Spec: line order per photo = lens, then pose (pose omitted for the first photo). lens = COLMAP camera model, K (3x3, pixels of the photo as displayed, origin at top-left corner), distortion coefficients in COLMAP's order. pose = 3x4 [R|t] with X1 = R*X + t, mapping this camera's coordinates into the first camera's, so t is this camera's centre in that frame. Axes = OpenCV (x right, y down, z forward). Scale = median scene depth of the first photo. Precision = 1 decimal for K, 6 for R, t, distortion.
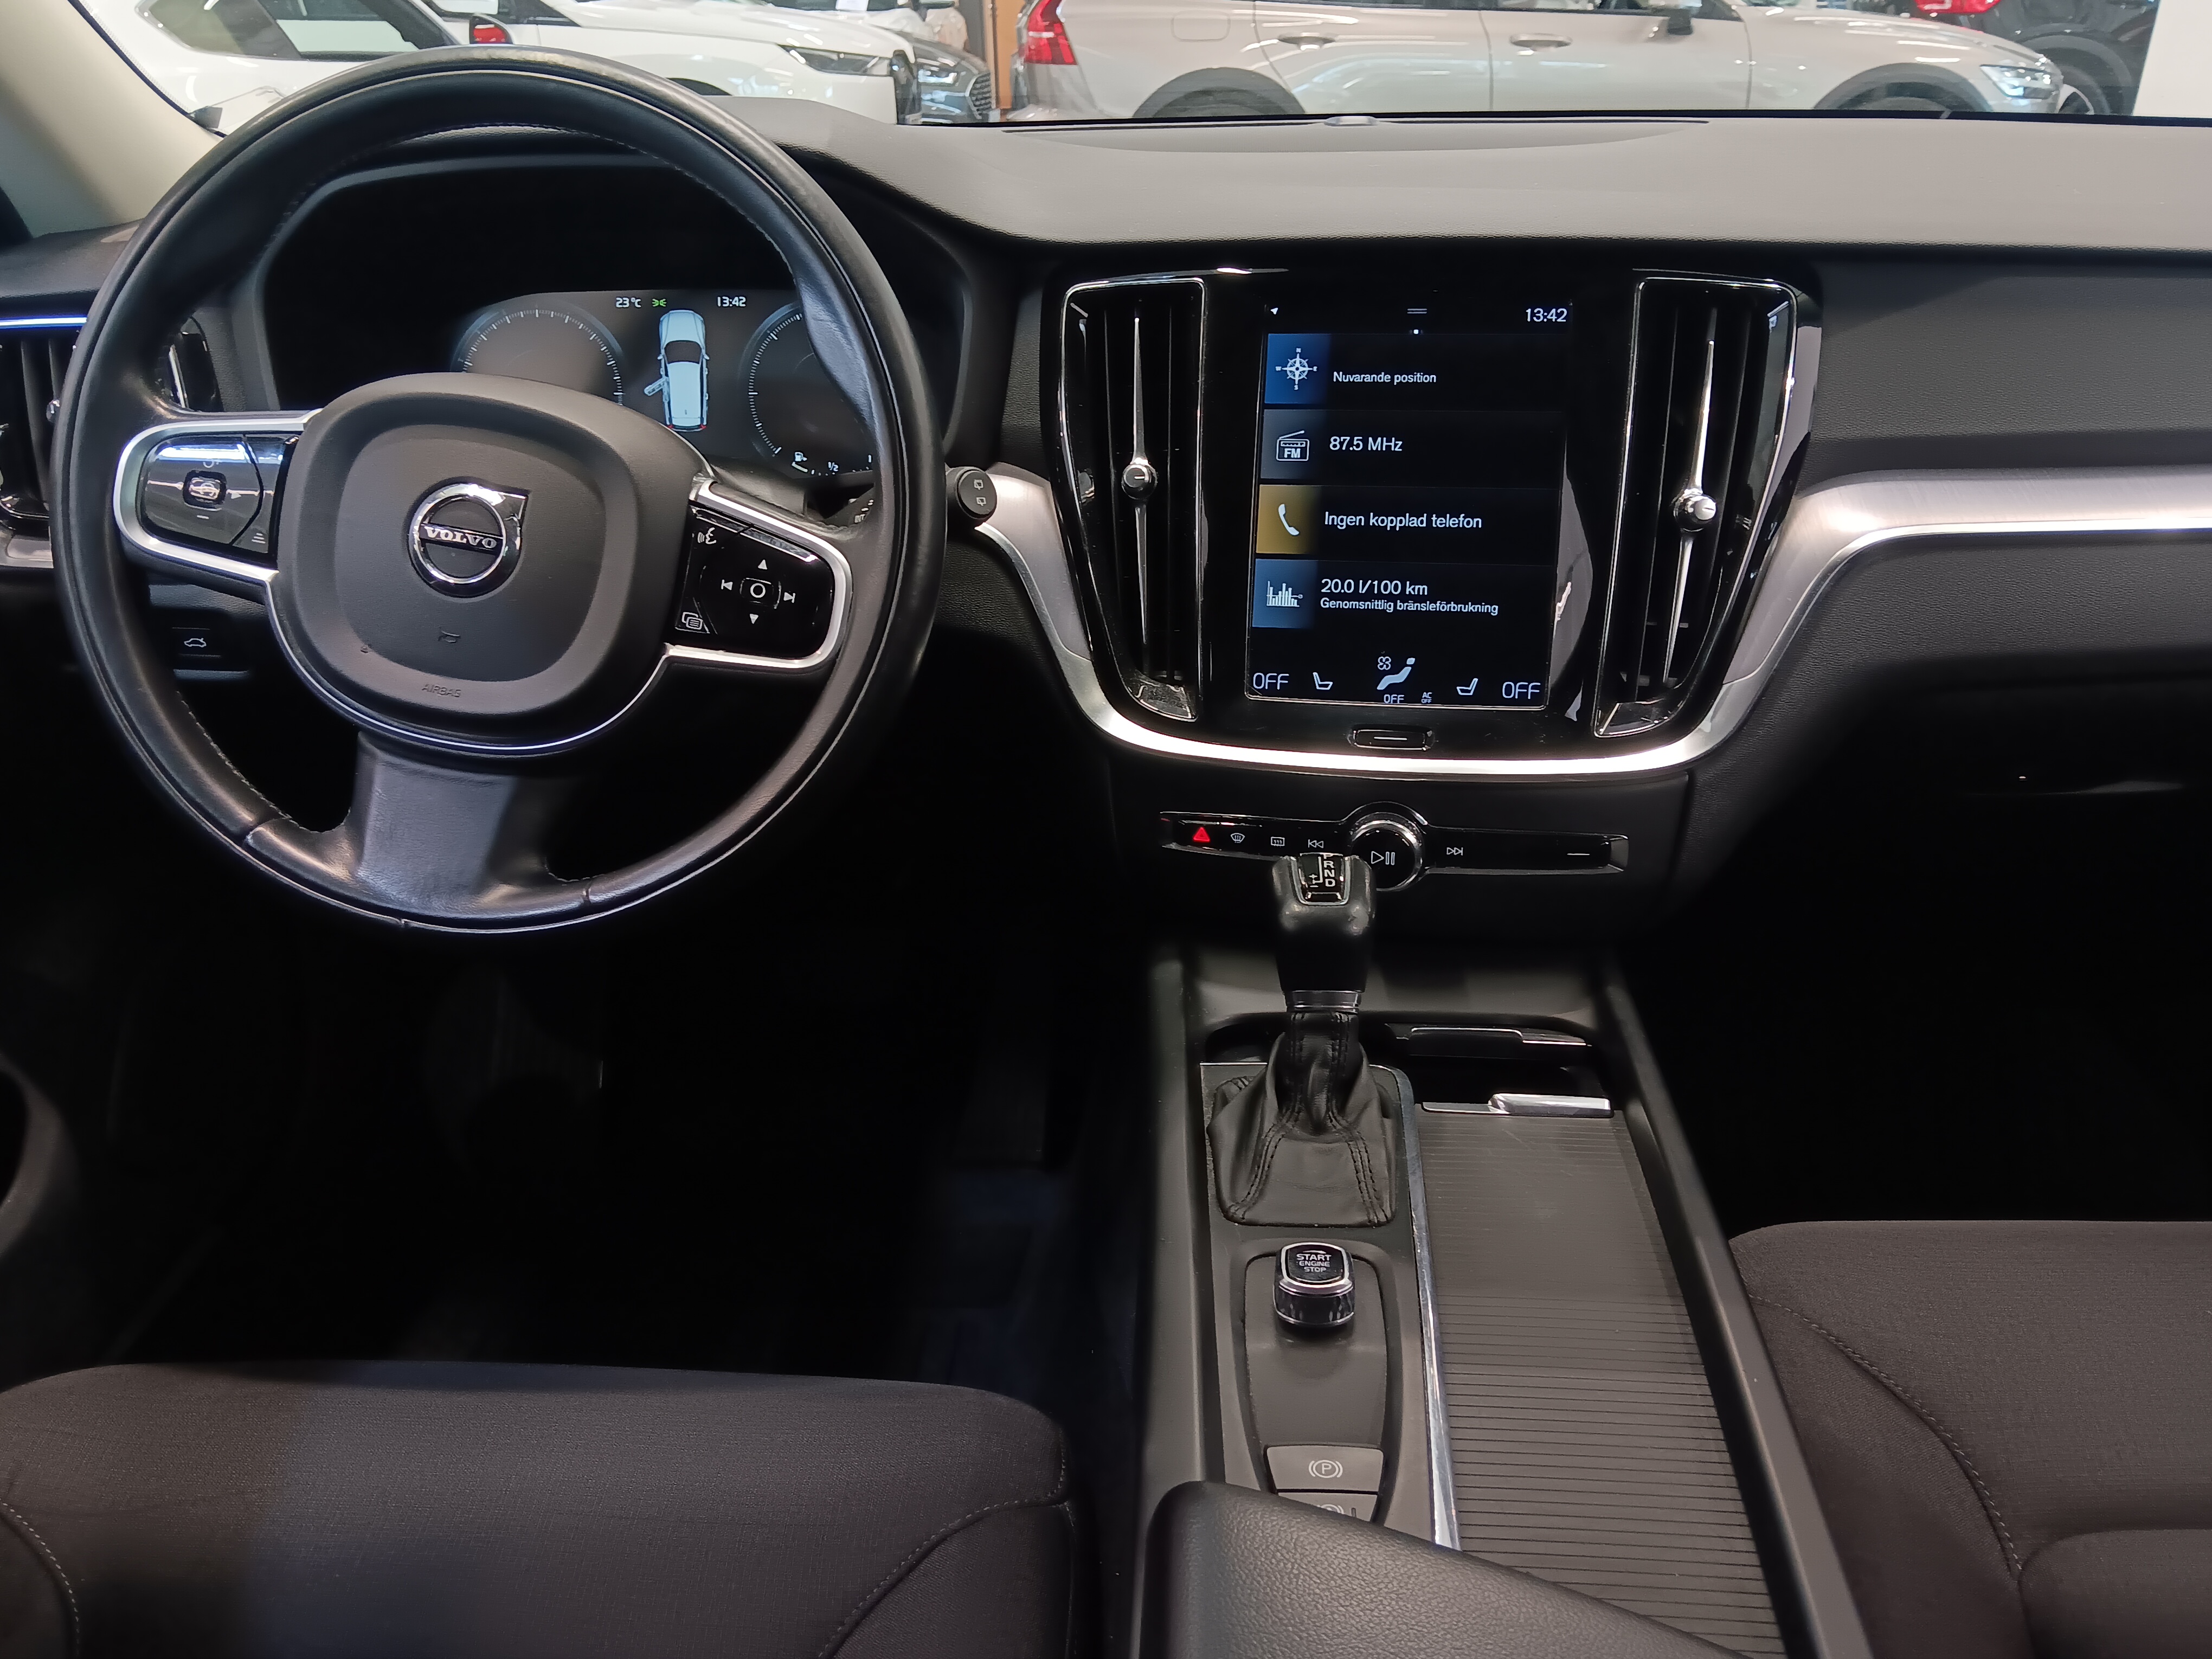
lens RADIAL K [[1699.1, 0, 1106.0], [0, 1699.1, 829.5], [0, 0, 1]] dist [0.076138, -0.124111]
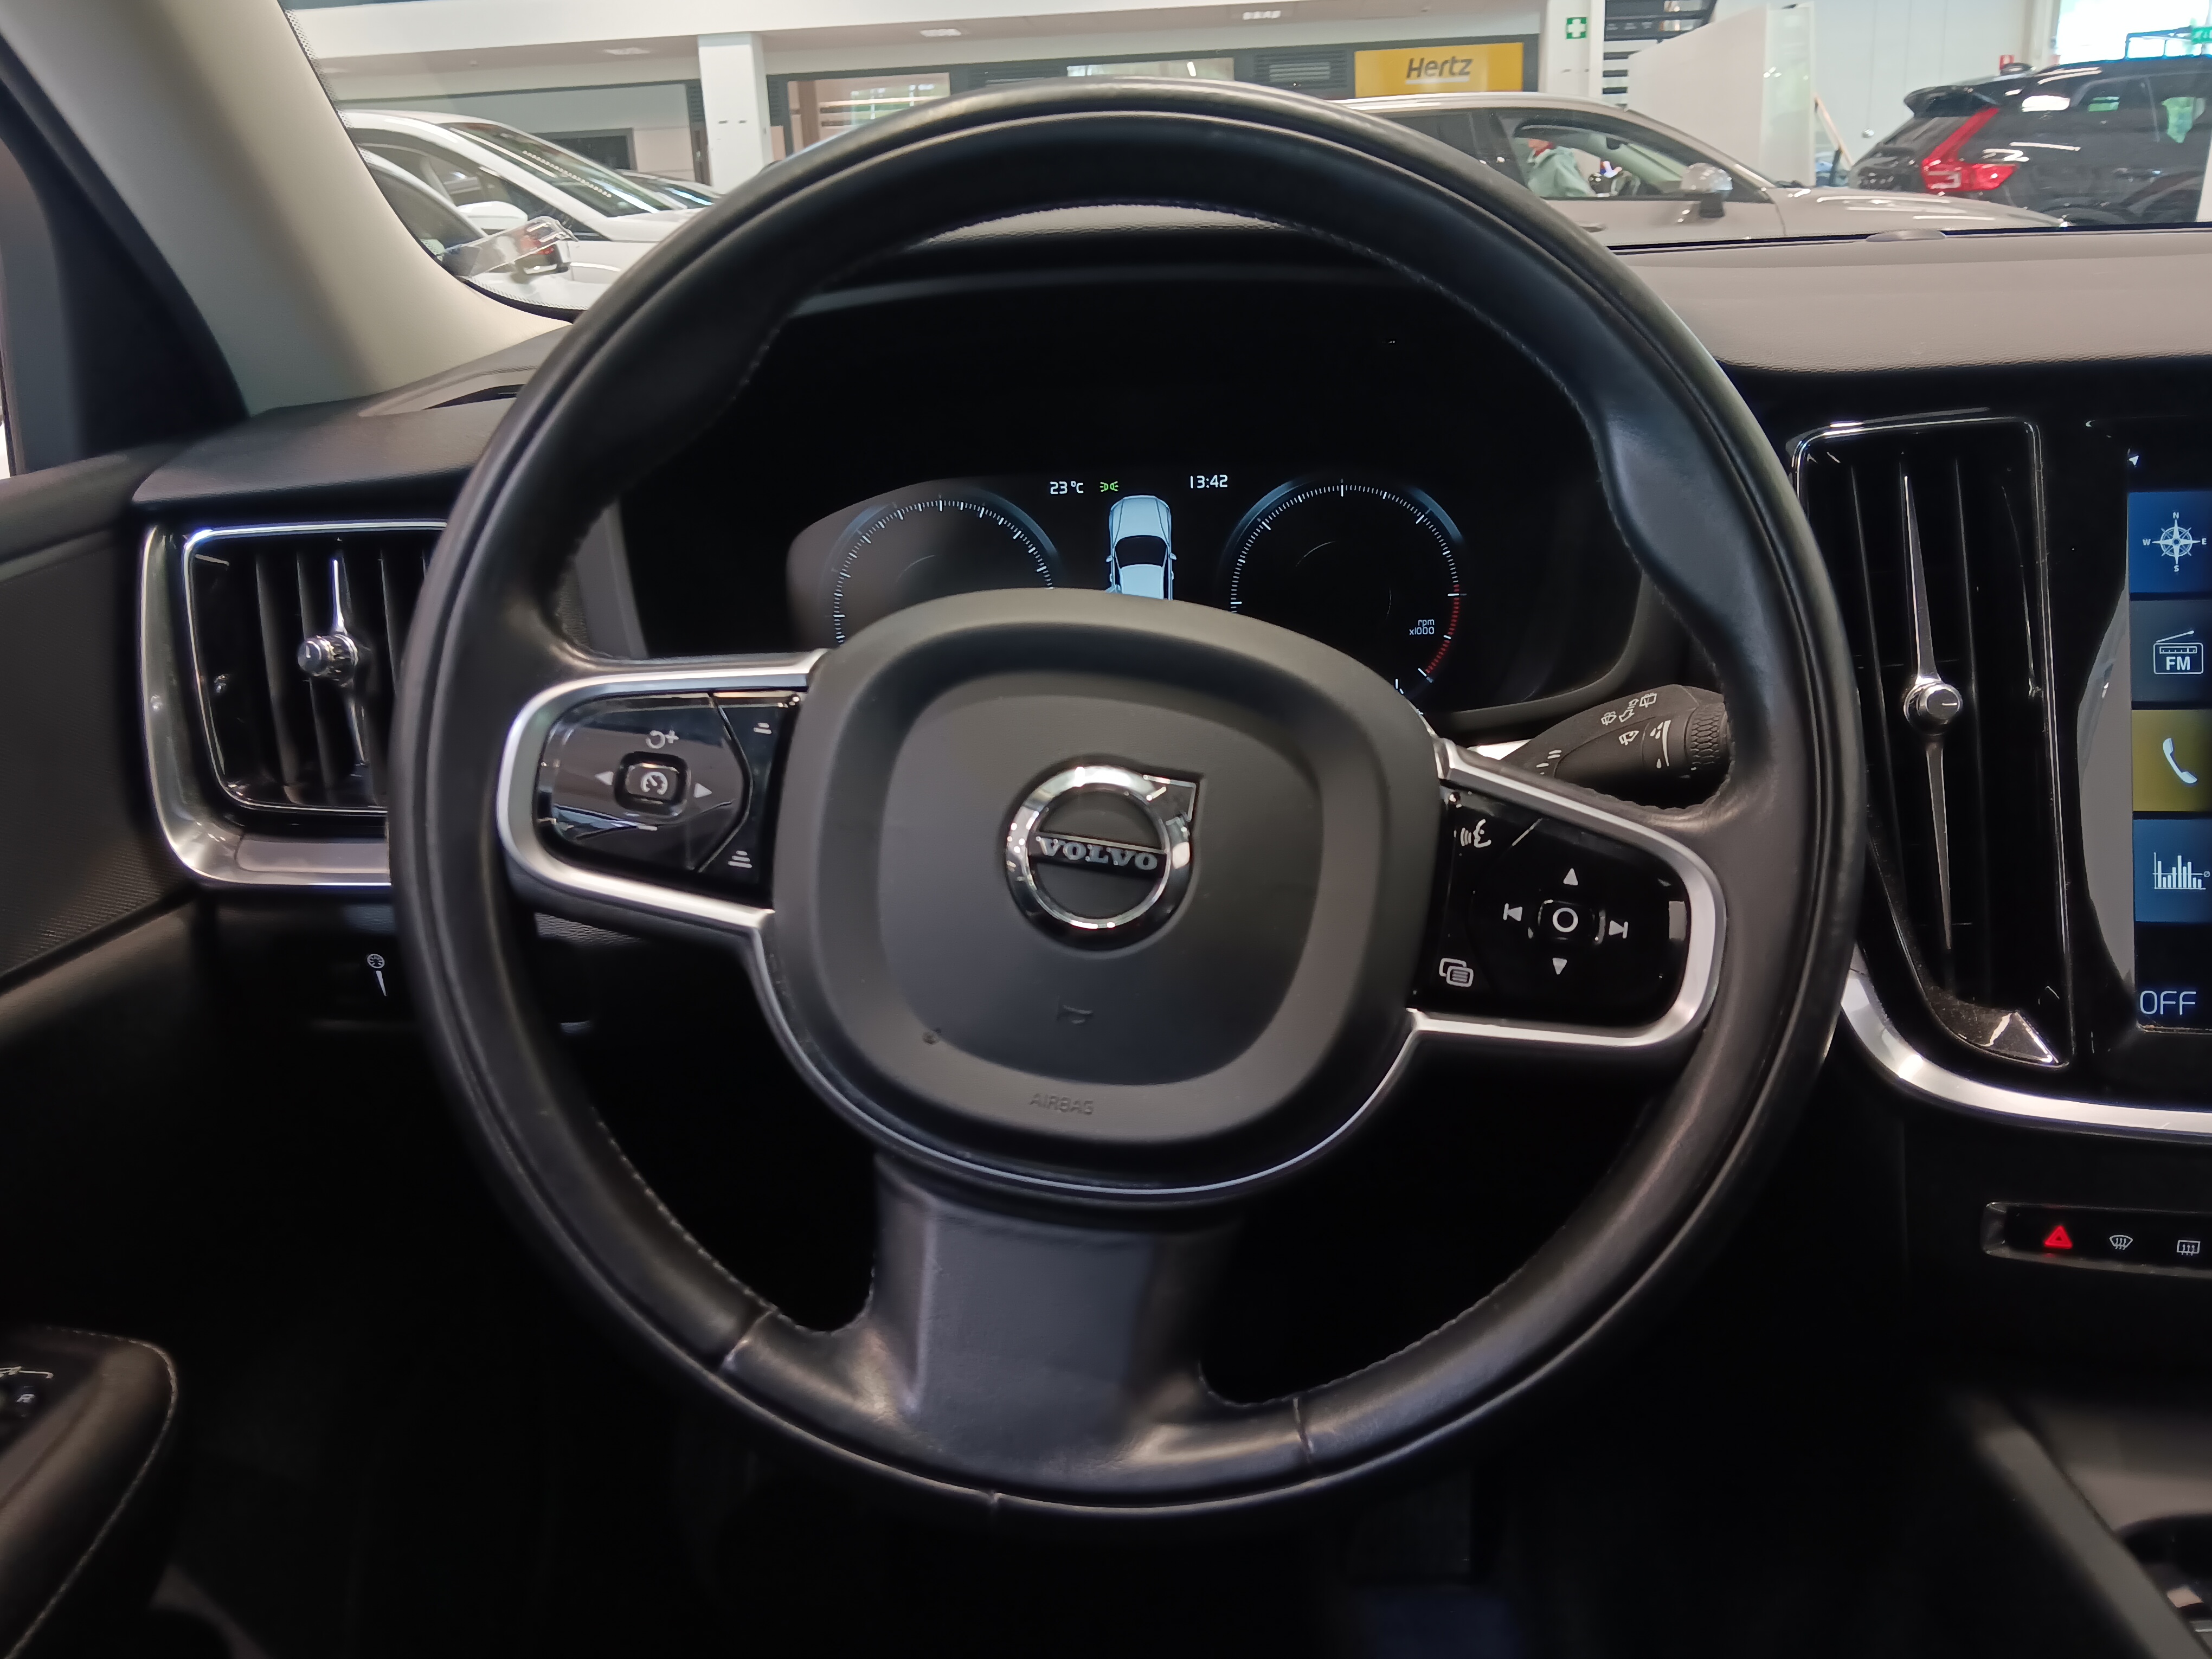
lens RADIAL K [[1699.1, 0, 1106.0], [0, 1699.1, 829.5], [0, 0, 1]] dist [0.076138, -0.124111]
pose [[0.999467, -0.031114, 0.009846, -0.365494], [0.031985, 0.993821, -0.106282, -0.110312], [-0.006479, 0.106540, 0.994287, 0.382673]]
